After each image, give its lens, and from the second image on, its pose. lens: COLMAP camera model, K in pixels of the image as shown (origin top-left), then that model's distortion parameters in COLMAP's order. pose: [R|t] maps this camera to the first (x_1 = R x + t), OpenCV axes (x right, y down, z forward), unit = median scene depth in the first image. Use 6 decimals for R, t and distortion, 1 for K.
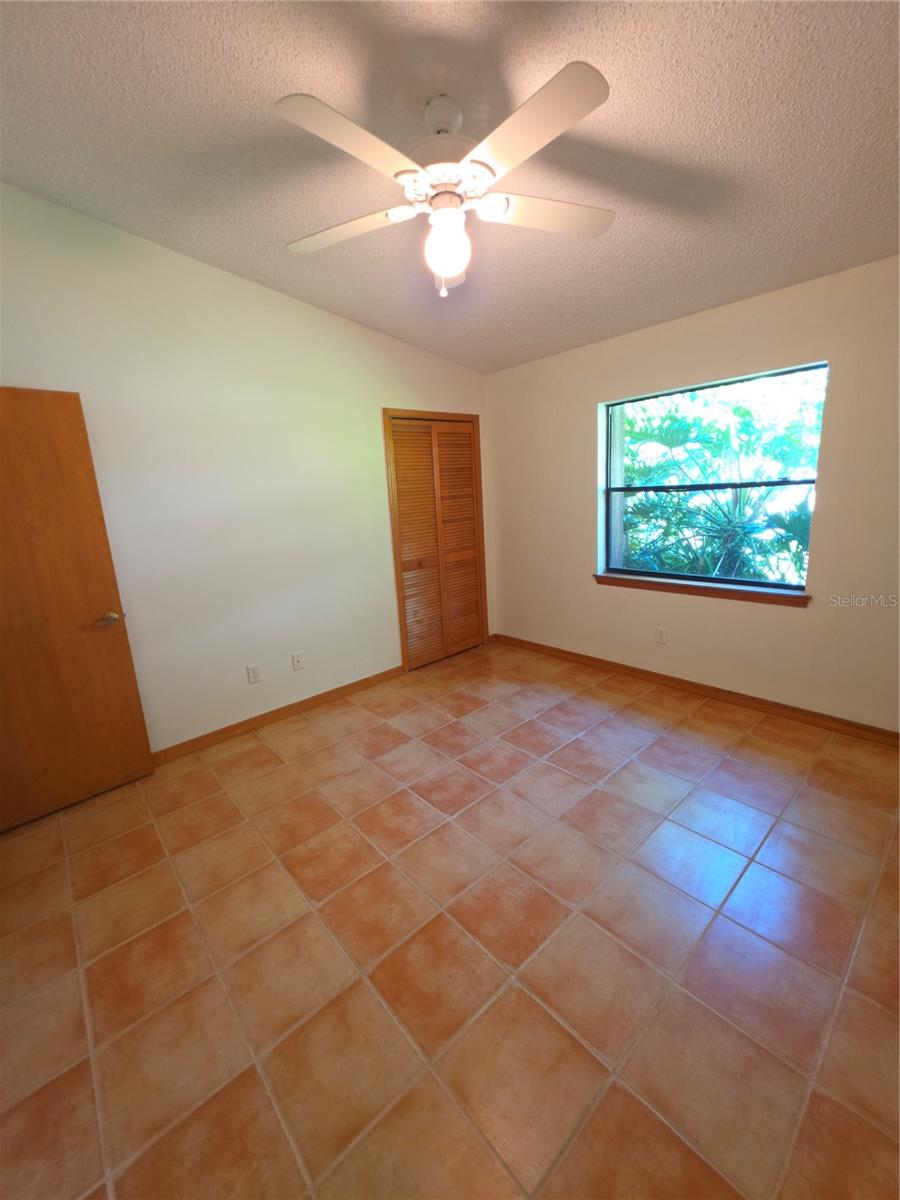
lens RADIAL K [[482.5, 0, 442.2], [0, 482.5, 597.8], [0, 0, 1]] dist [-0.001603, -0.000613]
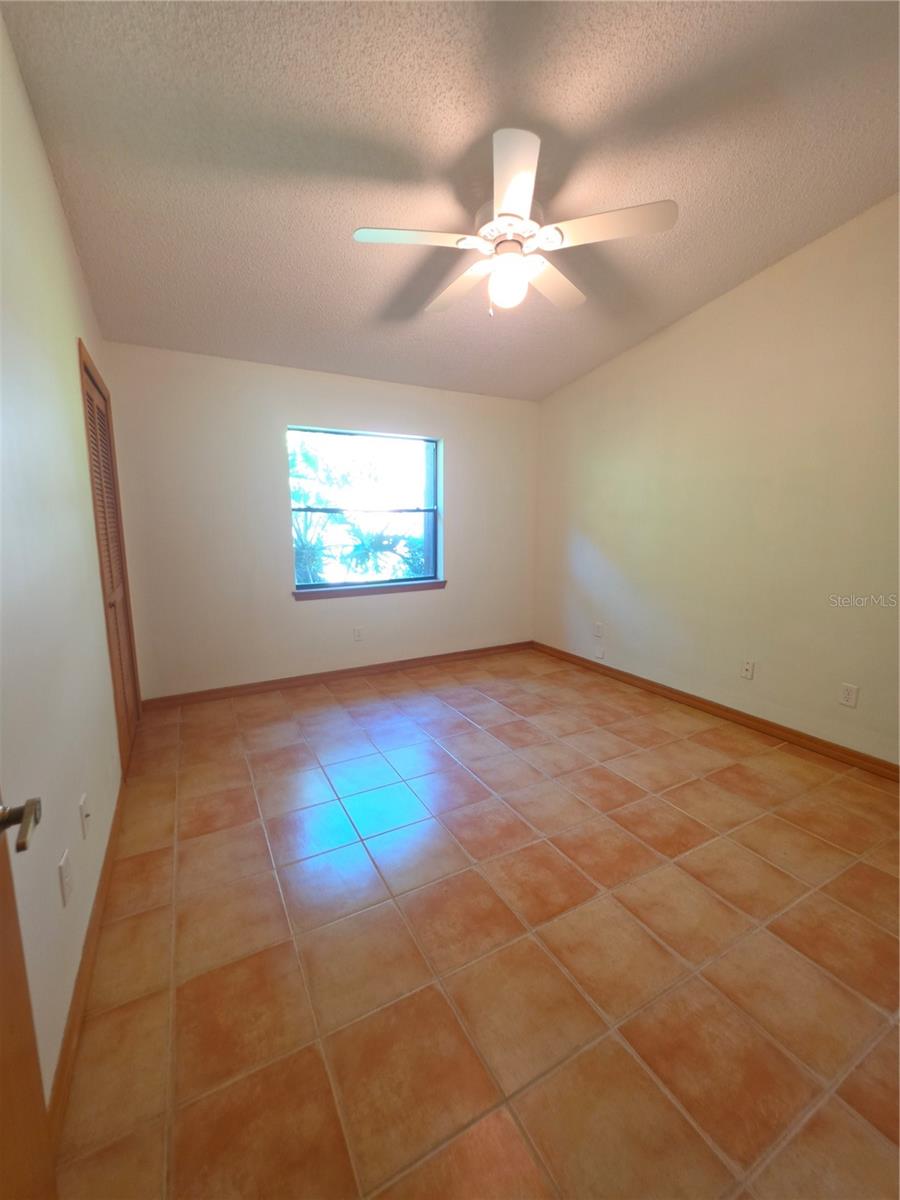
lens RADIAL K [[482.5, 0, 442.3], [0, 482.5, 597.3], [0, 0, 1]] dist [-0.001603, -0.000613]
pose [[0.215357, -0.095388, 0.971865, -1.148298], [0.206462, 0.977168, 0.050159, -0.046701], [-0.954460, 0.189851, 0.230135, 0.925299]]
